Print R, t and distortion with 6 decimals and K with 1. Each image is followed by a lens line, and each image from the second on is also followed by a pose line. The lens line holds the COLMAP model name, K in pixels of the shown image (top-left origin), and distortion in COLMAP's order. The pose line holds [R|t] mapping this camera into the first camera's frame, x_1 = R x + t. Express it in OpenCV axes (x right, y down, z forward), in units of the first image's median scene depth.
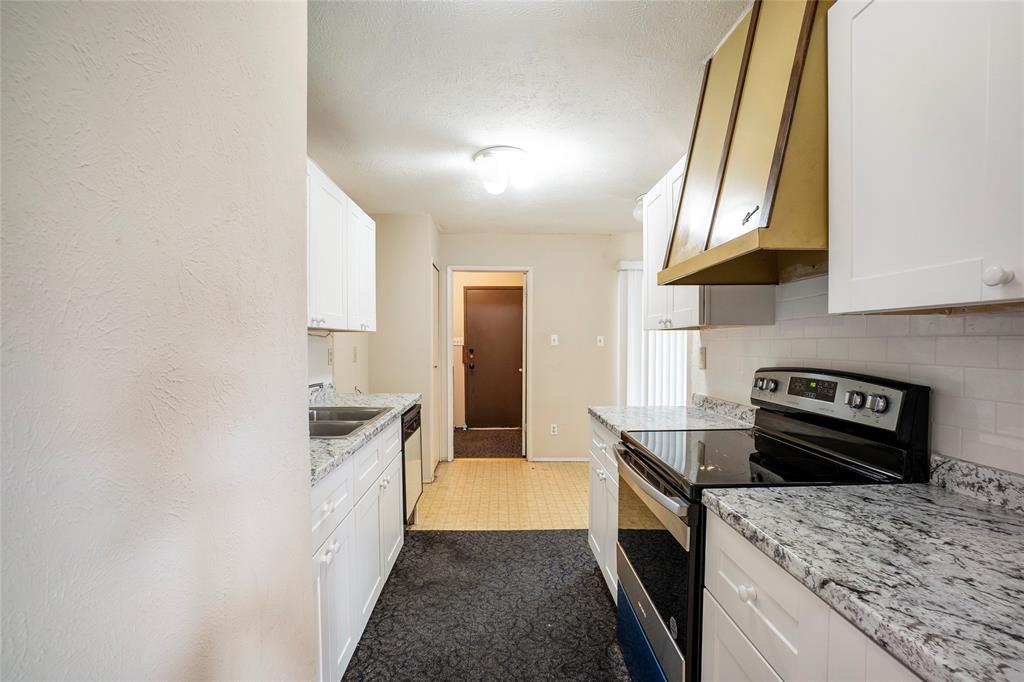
lens RADIAL K [[454.7, 0, 513.3], [0, 454.7, 348.6], [0, 0, 1]] dist [-0.014505, -0.000003]
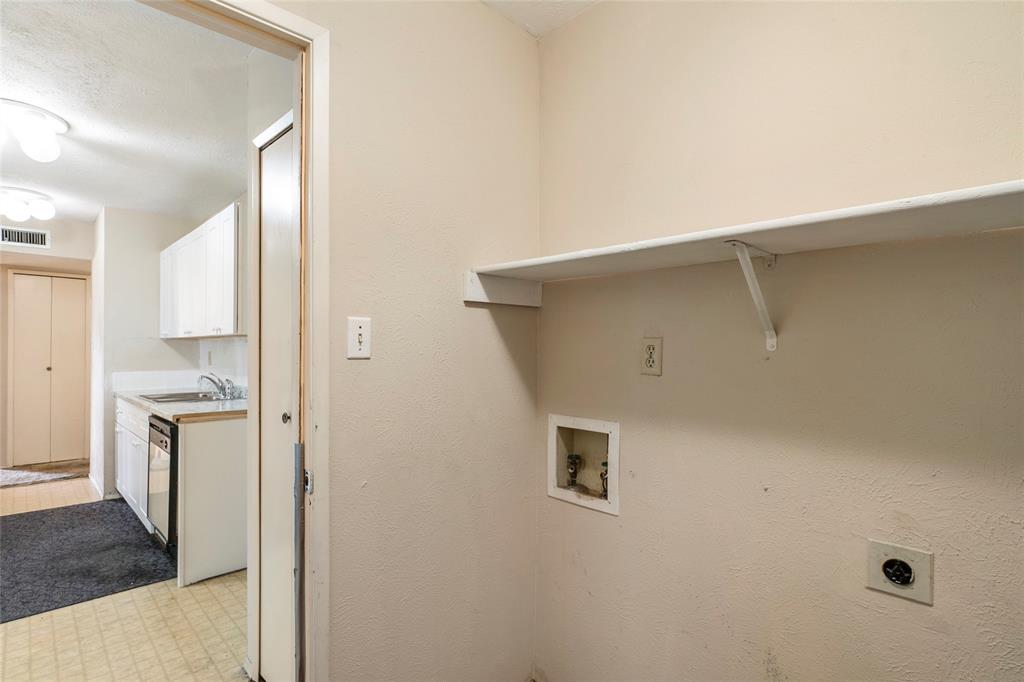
lens RADIAL K [[505.6, 0, 513.0], [0, 505.6, 351.3], [0, 0, 1]] dist [-0.001305, 0.000215]
pose [[-0.737235, -0.002211, -0.675633, -0.090310], [-0.016152, 0.999767, 0.014352, -0.045093], [0.675443, 0.021494, -0.737099, 3.361511]]
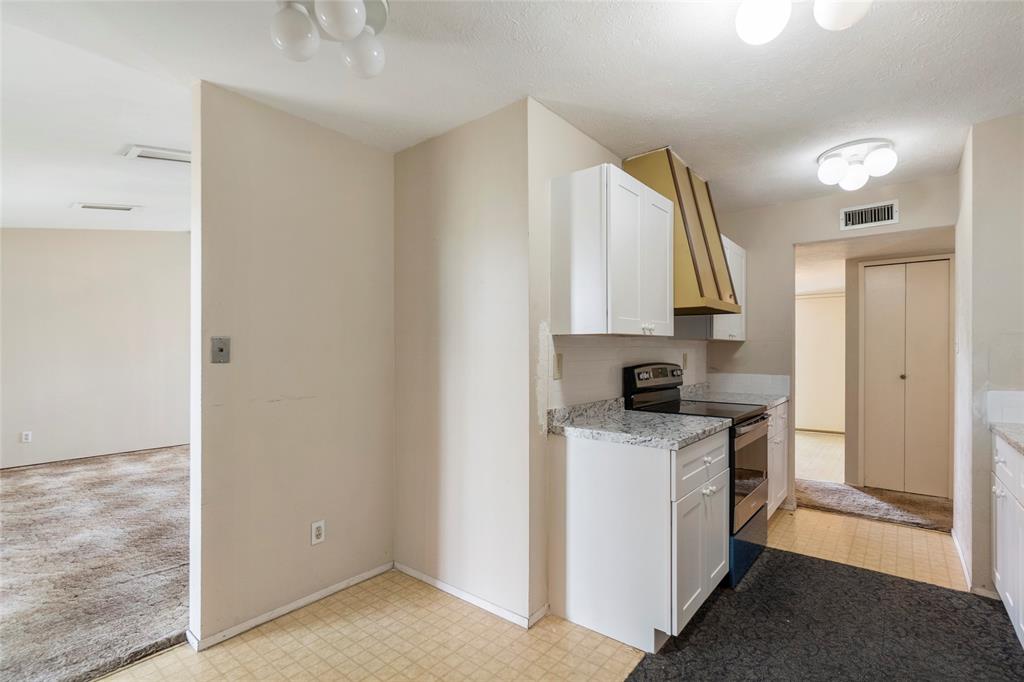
lens RADIAL K [[481.4, 0, 508.1], [0, 481.4, 352.4], [0, 0, 1]] dist [-0.002156, -0.000071]
pose [[-0.753531, -0.000983, 0.657412, -0.169423], [0.010772, 0.999846, 0.013842, -0.026438], [-0.657324, 0.017512, -0.753404, 2.374175]]
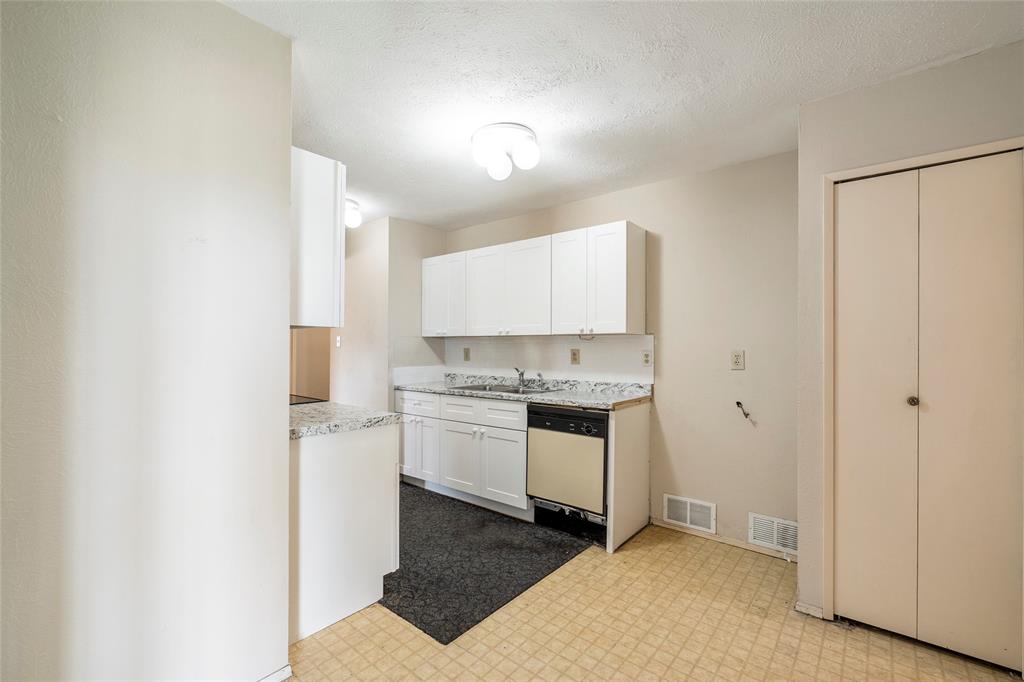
lens RADIAL K [[449.8, 0, 507.3], [0, 449.8, 345.9], [0, 0, 1]] dist [-0.002474, -0.000149]
pose [[-0.662359, -0.004096, -0.749175, 0.949774], [-0.014750, 0.999863, 0.007573, -0.022788], [0.749041, 0.016066, -0.662329, 2.399150]]
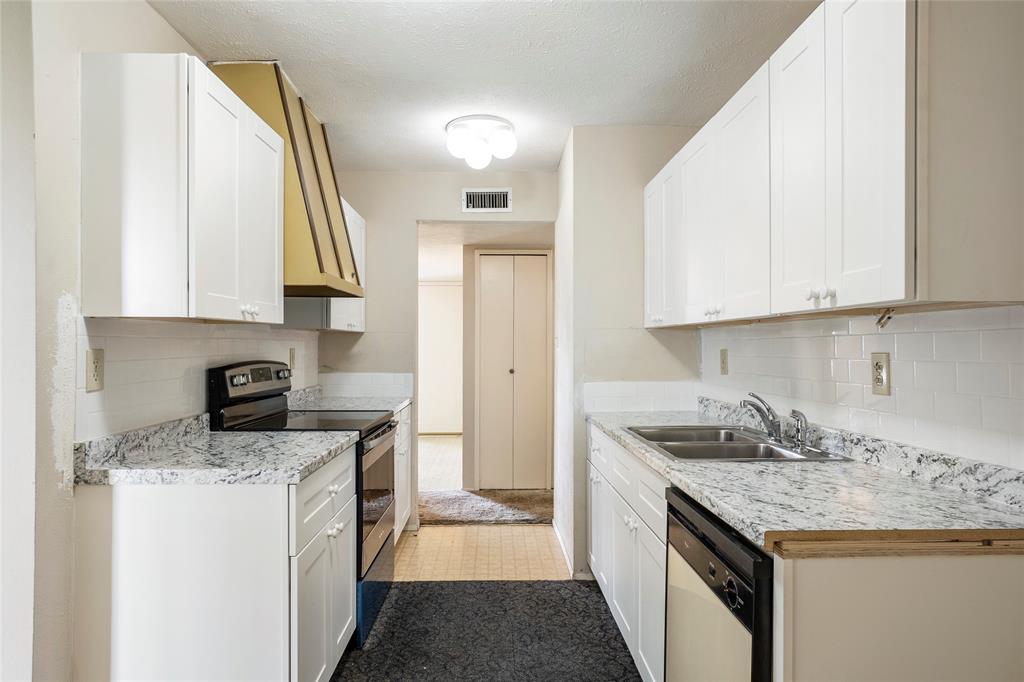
lens RADIAL K [[622.0, 0, 510.2], [0, 622.0, 343.9], [0, 0, 1]] dist [-0.004194, 0.000865]
pose [[-0.999982, -0.000129, 0.005932, -0.095804], [-0.000049, 0.999909, 0.013515, -0.024636], [-0.005933, 0.013514, -0.999891, 2.308734]]
